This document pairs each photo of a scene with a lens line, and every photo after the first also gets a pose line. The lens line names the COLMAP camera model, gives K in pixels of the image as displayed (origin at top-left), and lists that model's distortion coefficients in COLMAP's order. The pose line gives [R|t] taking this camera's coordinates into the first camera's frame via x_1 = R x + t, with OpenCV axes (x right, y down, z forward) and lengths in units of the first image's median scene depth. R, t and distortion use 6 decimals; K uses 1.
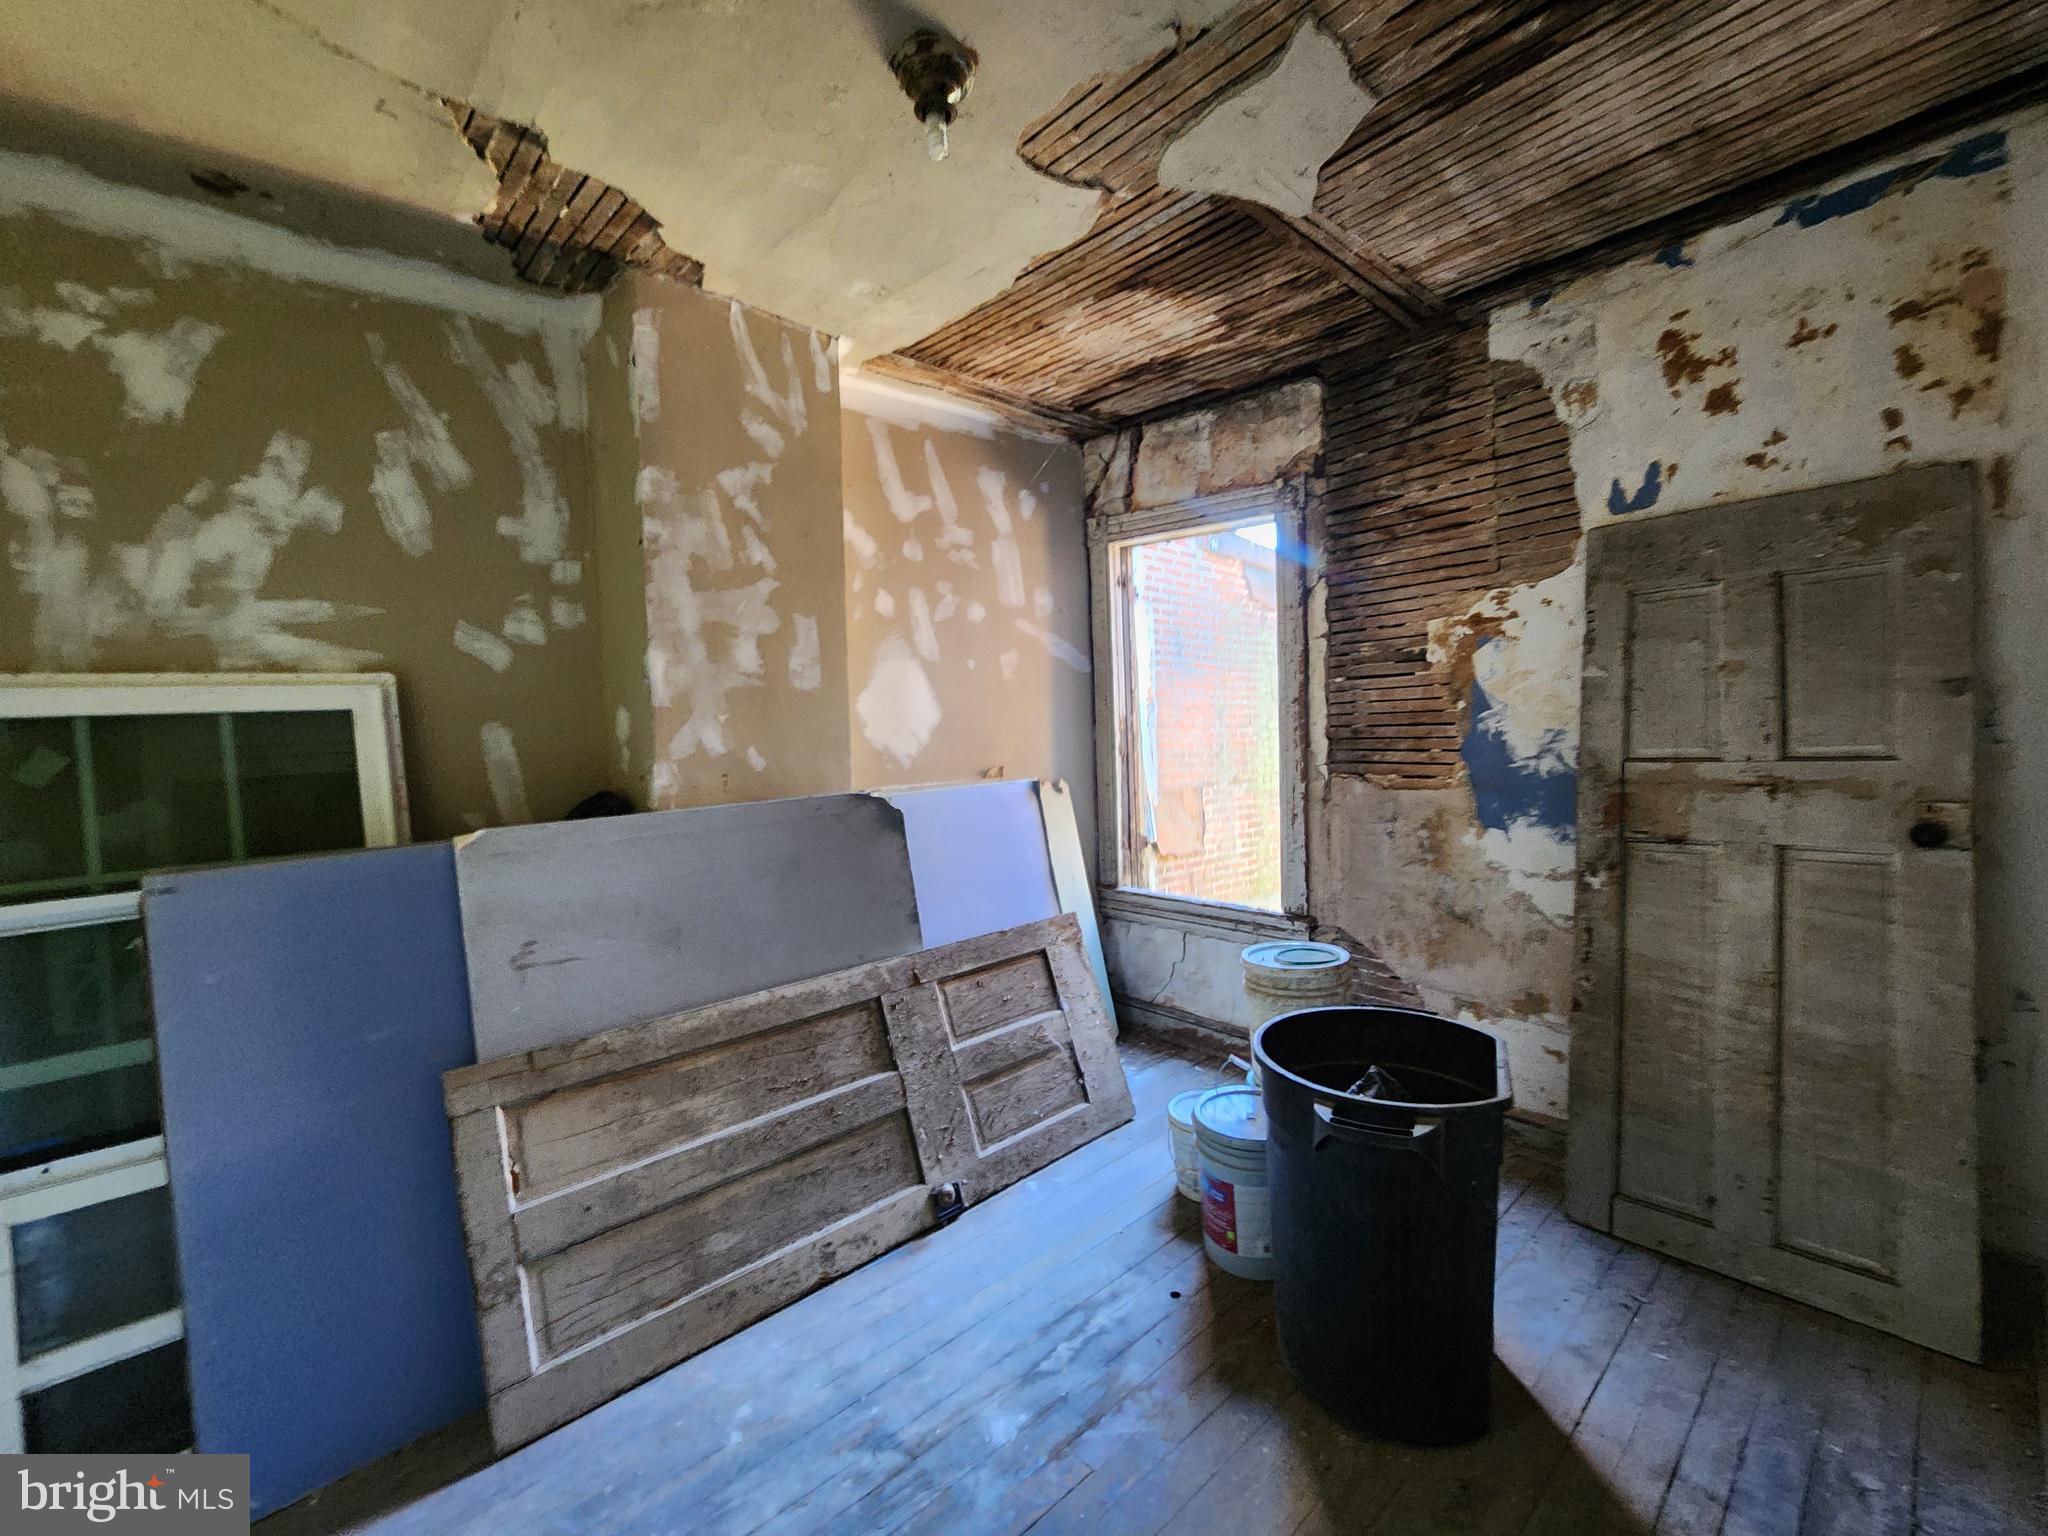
lens RADIAL K [[853.7, 0, 1032.9], [0, 853.7, 774.5], [0, 0, 1]] dist [-0.000844, -0.002710]
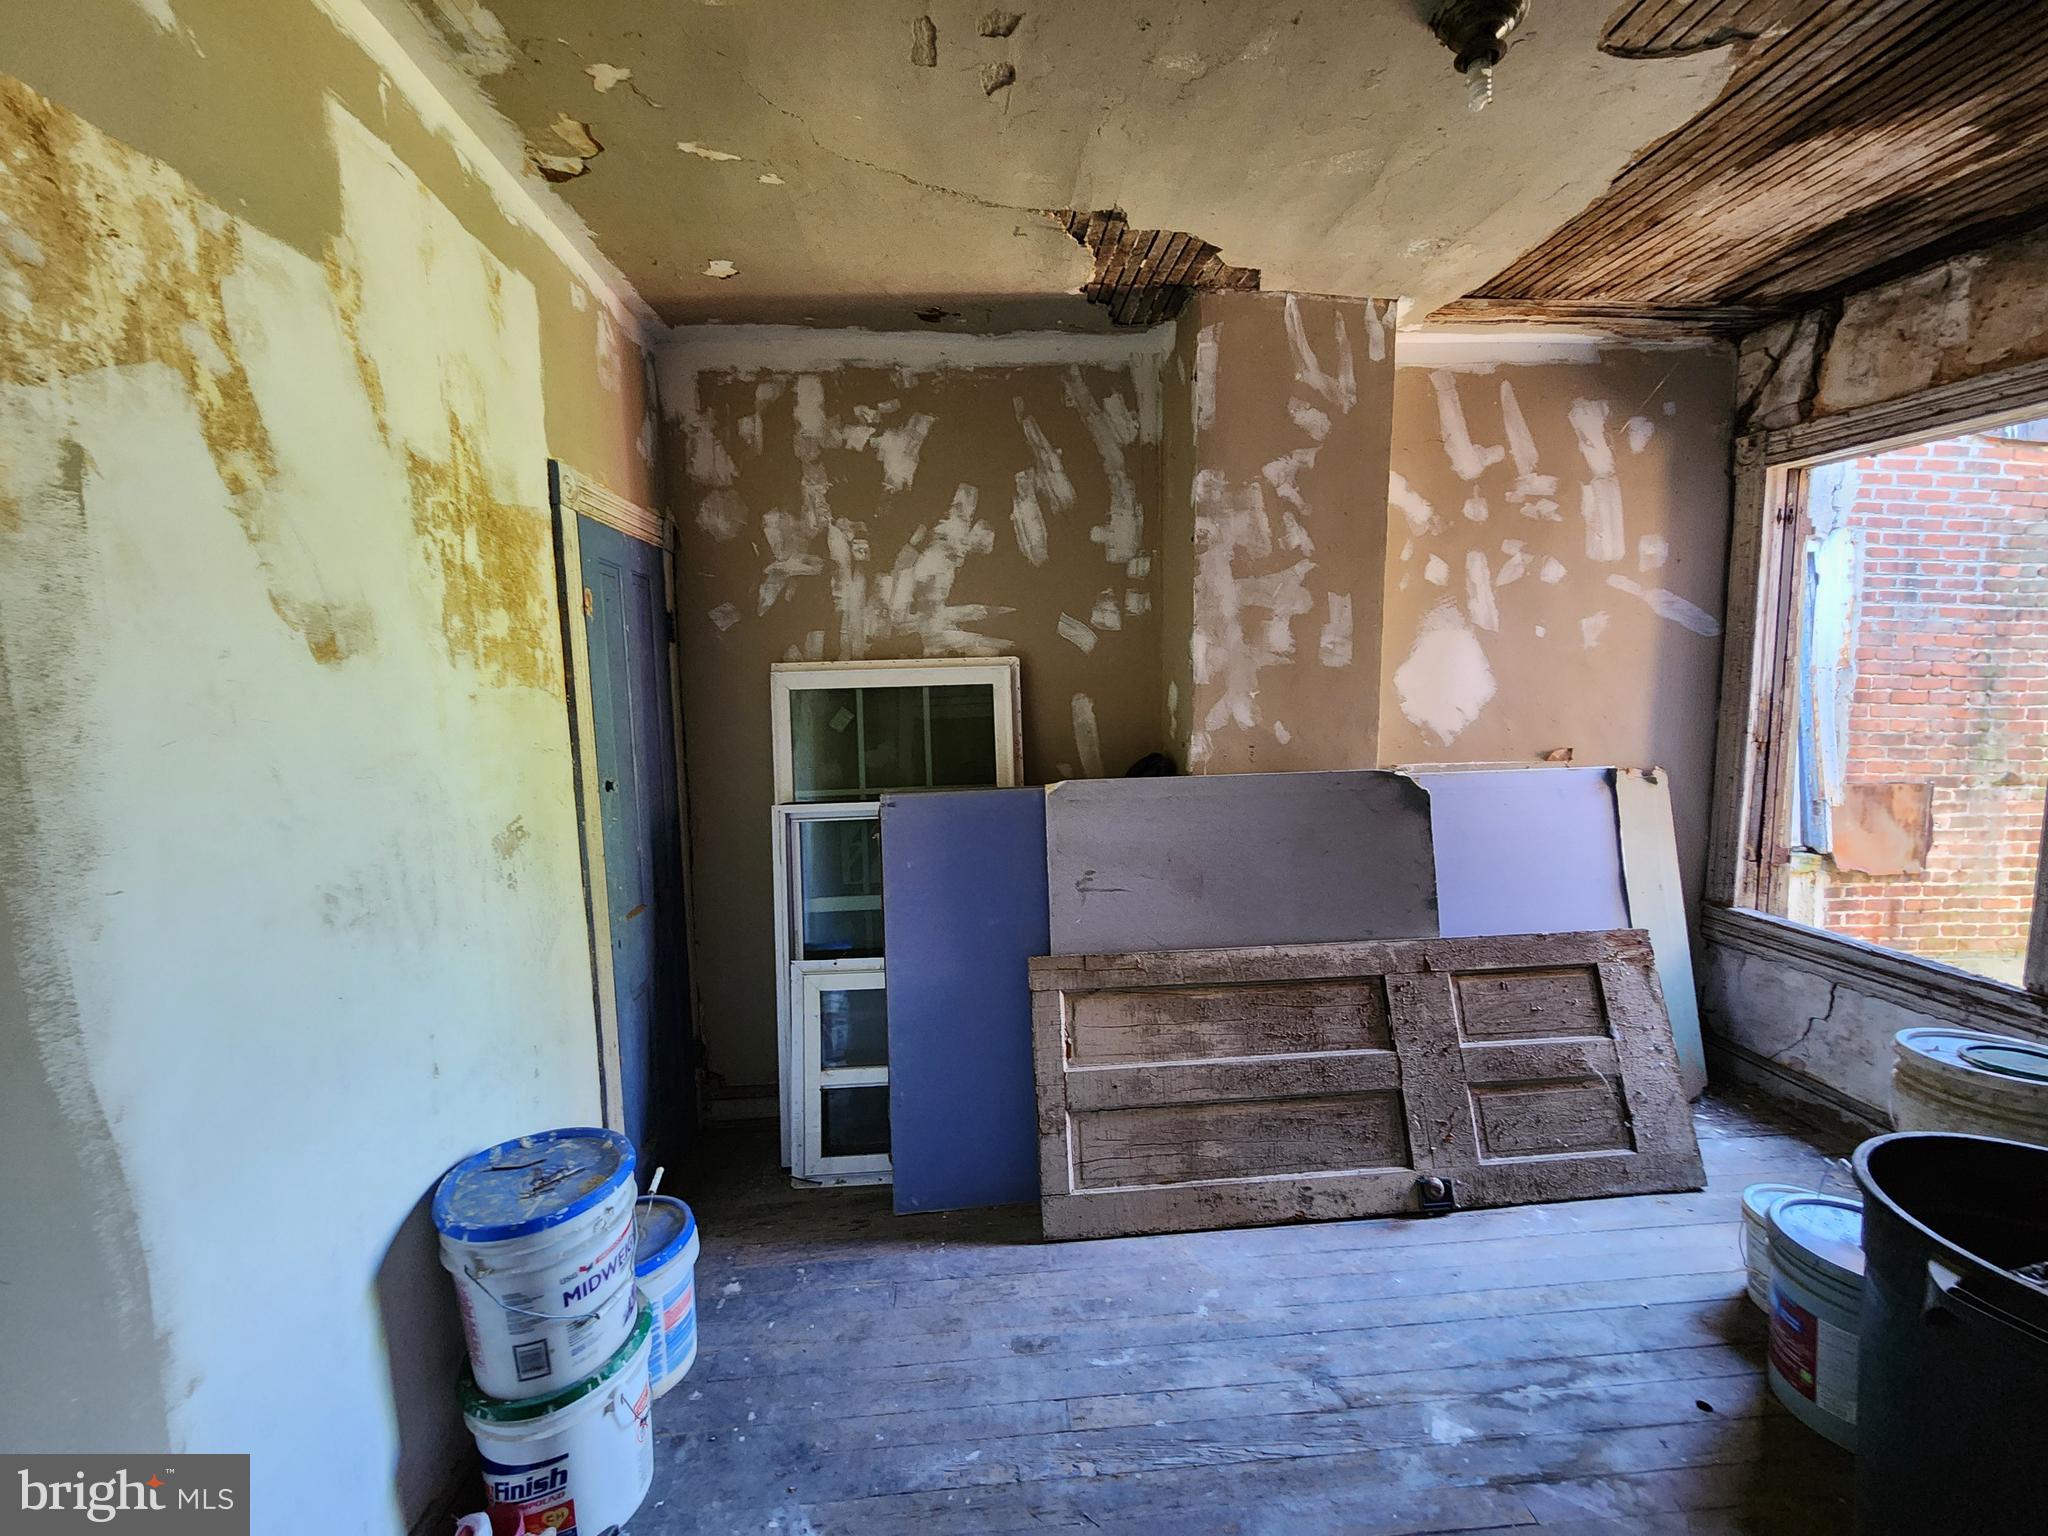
lens RADIAL K [[853.7, 0, 1032.9], [0, 853.7, 774.5], [0, 0, 1]] dist [-0.000844, -0.002710]
pose [[0.776943, 0.090119, -0.623088, 0.106549], [-0.042647, 0.994962, 0.090727, -0.050076], [0.628125, -0.043917, 0.776872, -0.033343]]
